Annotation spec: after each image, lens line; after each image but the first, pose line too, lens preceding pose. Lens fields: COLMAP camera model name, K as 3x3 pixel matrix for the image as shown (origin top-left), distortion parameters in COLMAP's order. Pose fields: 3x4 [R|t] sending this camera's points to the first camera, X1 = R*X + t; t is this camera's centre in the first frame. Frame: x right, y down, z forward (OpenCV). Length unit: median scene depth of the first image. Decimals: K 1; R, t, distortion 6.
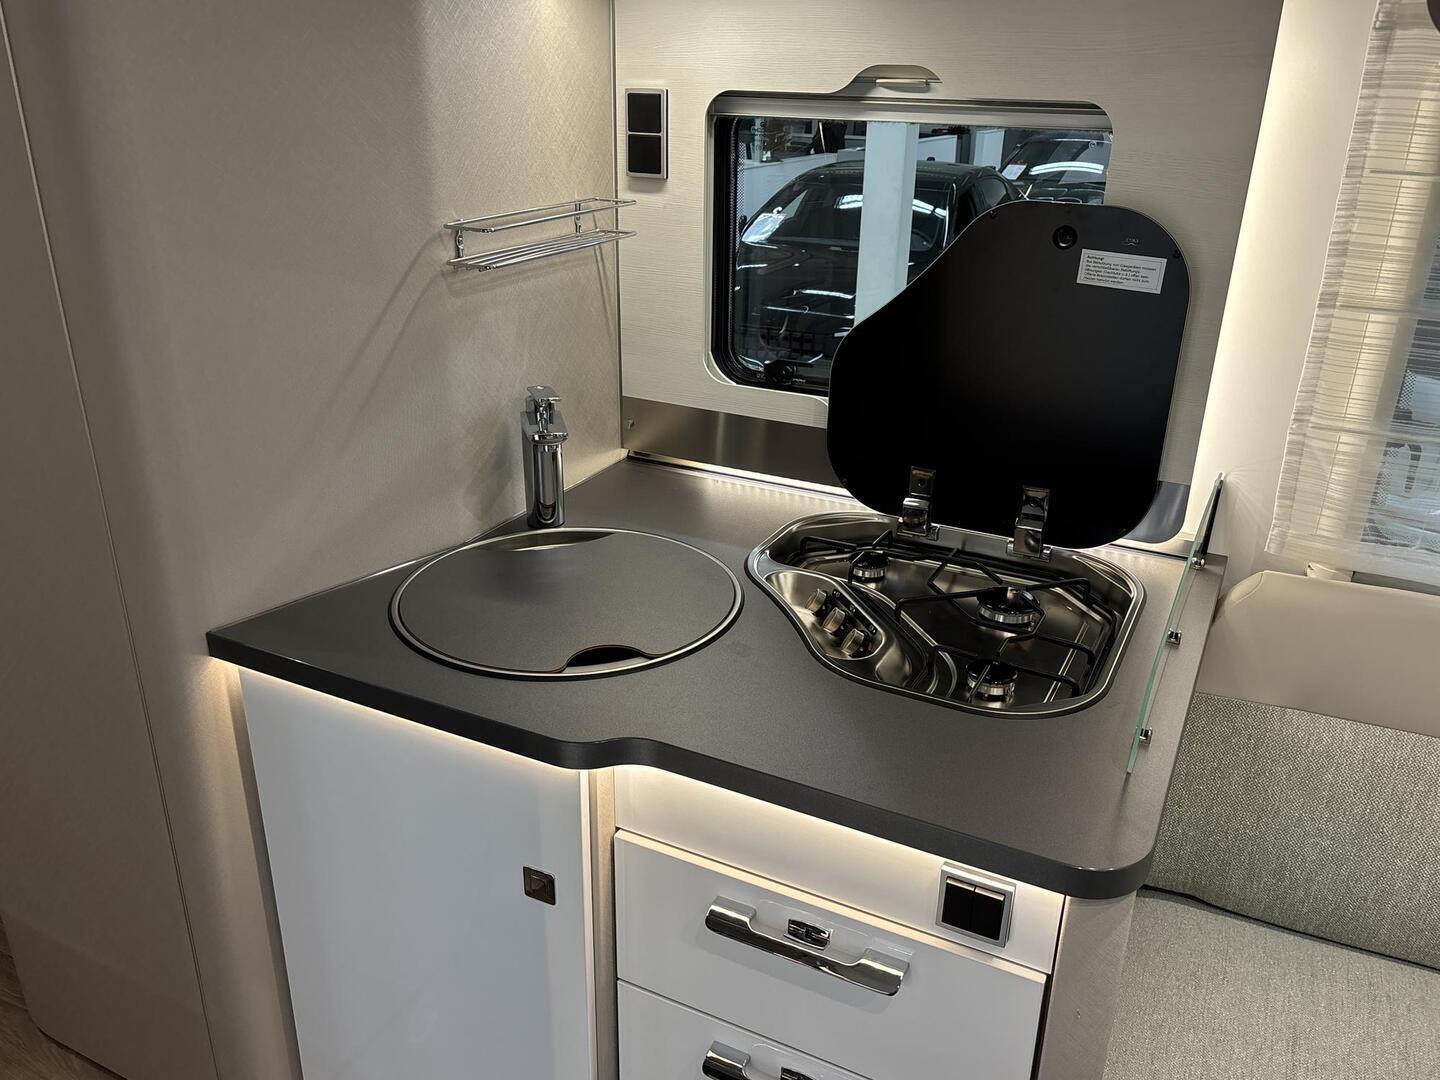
lens RADIAL K [[1139.6, 0, 720.0], [0, 1139.6, 540.0], [0, 0, 1]] dist [0.001421, -0.003447]
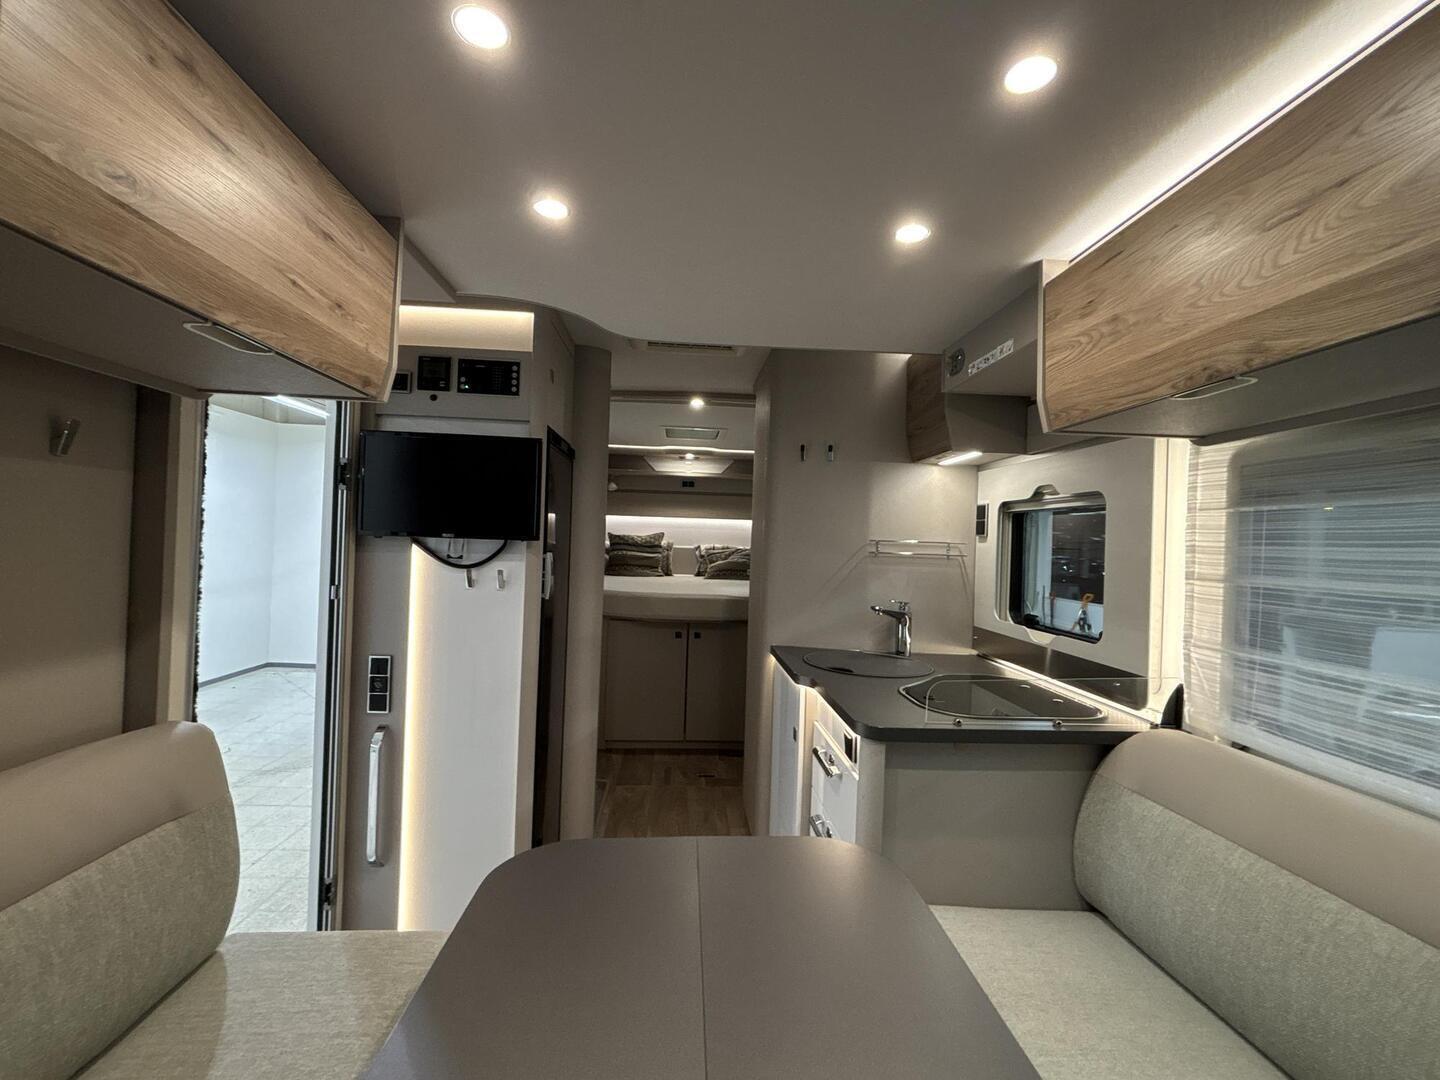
lens RADIAL K [[594.6, 0, 716.5], [0, 594.6, 539.3], [0, 0, 1]] dist [0.002426, -0.000303]
pose [[0.519947, 0.004045, -0.854189, 0.941144], [-0.348548, 0.913958, -0.207834, 0.206480], [0.779852, 0.405788, 0.476620, -0.101979]]
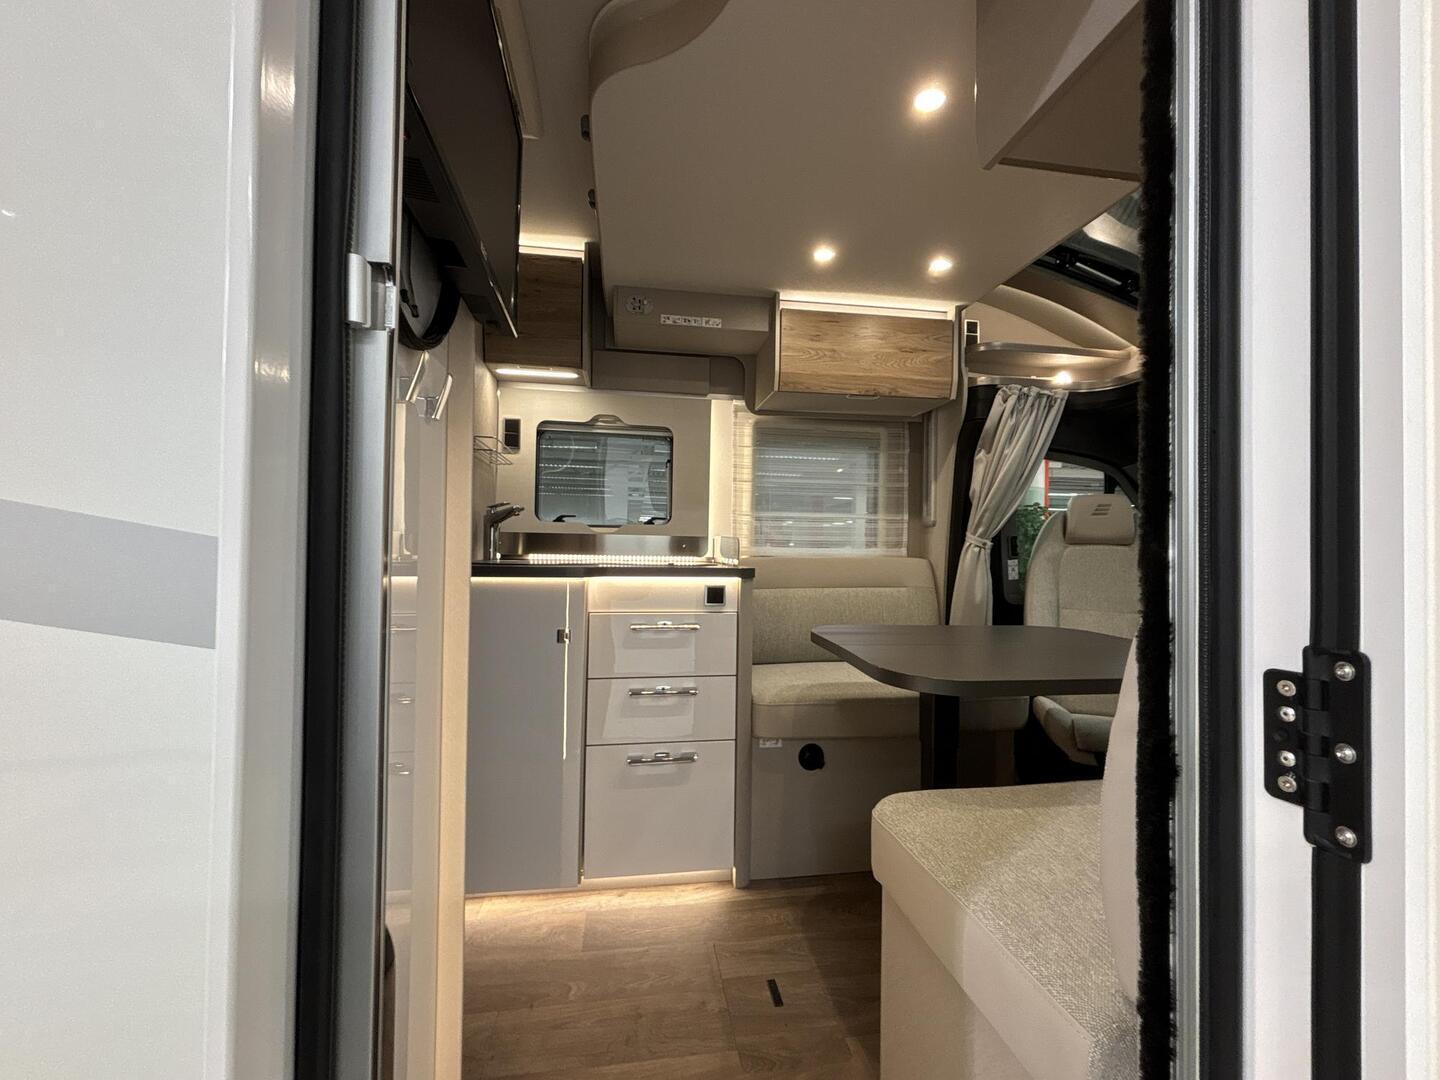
lens RADIAL K [[594.6, 0, 716.5], [0, 594.6, 539.3], [0, 0, 1]] dist [0.002426, -0.000303]
pose [[0.809180, 0.006785, 0.587521, -0.614437], [0.219238, 0.924230, -0.312625, 0.534818], [-0.545126, 0.381777, 0.746381, -0.308869]]
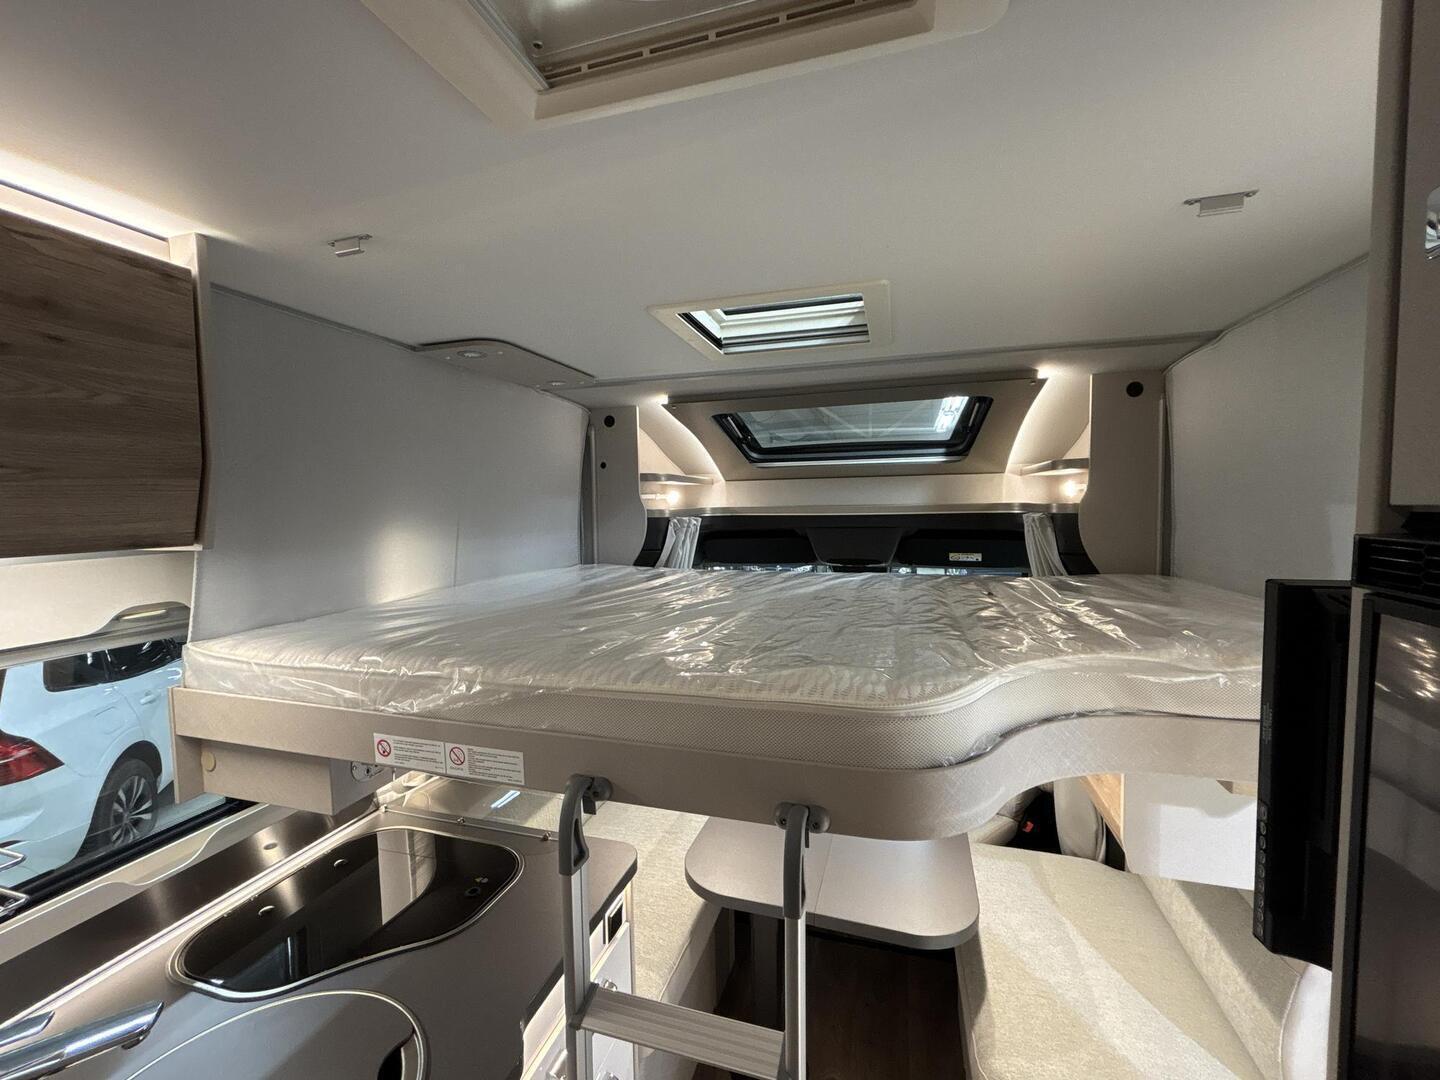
lens RADIAL K [[594.6, 0, 716.5], [0, 594.6, 539.3], [0, 0, 1]] dist [0.002426, -0.000303]
pose [[-0.174560, -0.072219, 0.981995, -0.689668], [0.388222, 0.911469, 0.136043, -0.340039], [-0.904883, 0.404979, -0.131069, 0.474297]]
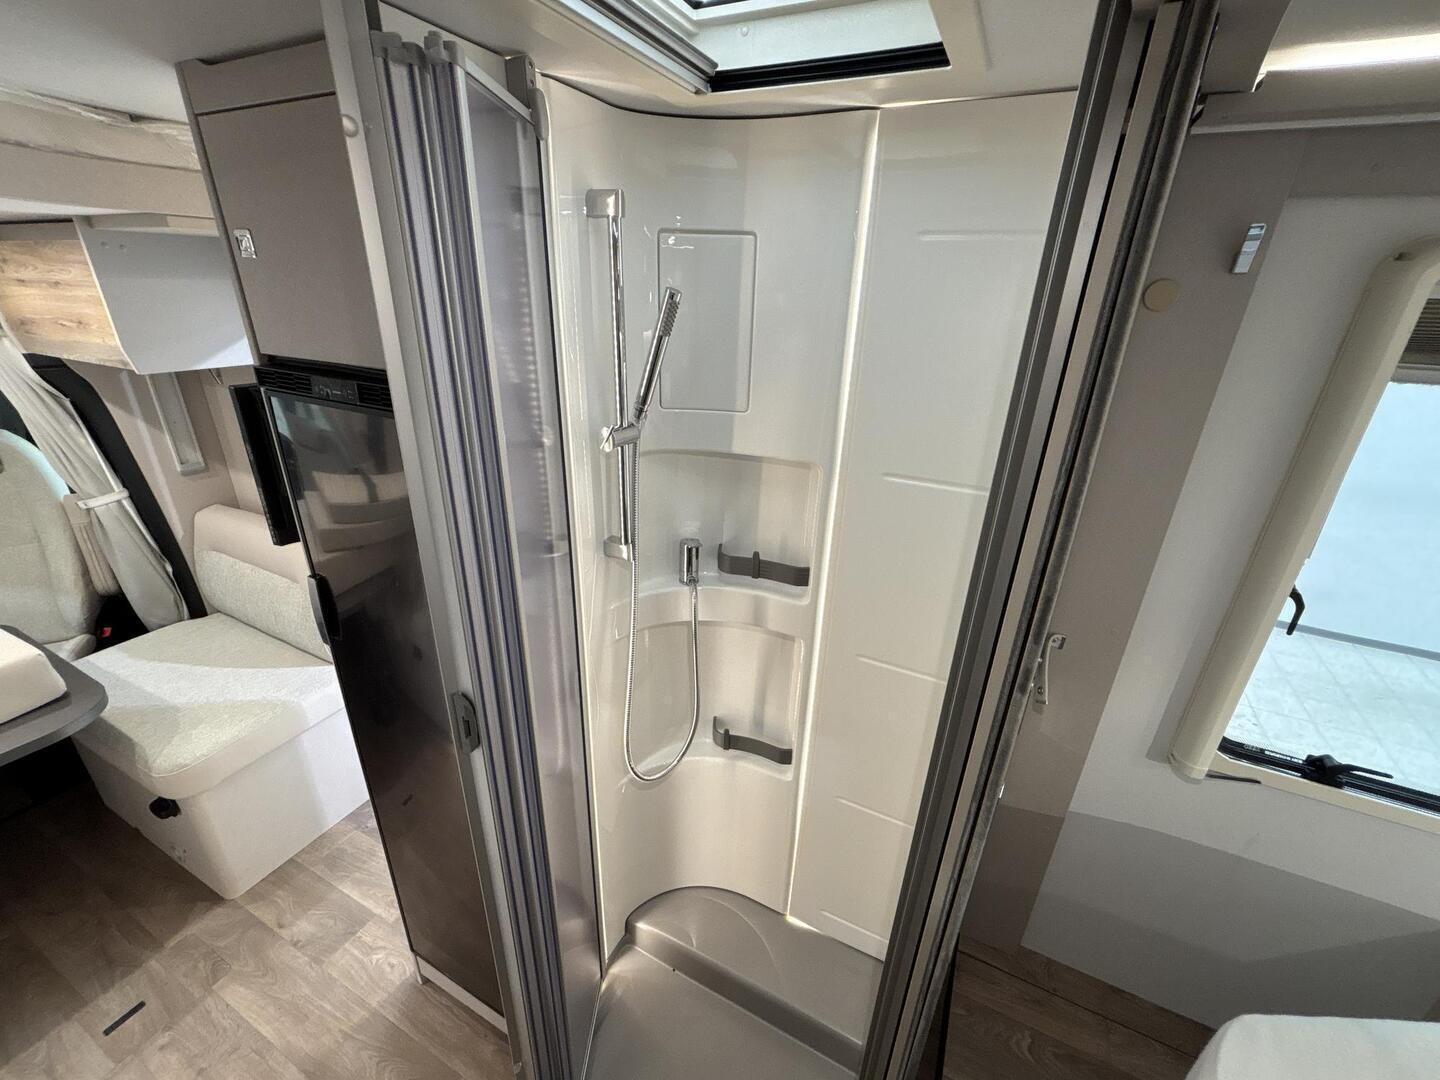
lens RADIAL K [[594.6, 0, 716.5], [0, 594.6, 539.3], [0, 0, 1]] dist [0.002426, -0.000303]
pose [[-0.999038, -0.034141, -0.027524, -1.017468], [-0.043542, 0.697543, 0.715219, -0.582248], [-0.005219, 0.715730, -0.698358, 0.815033]]
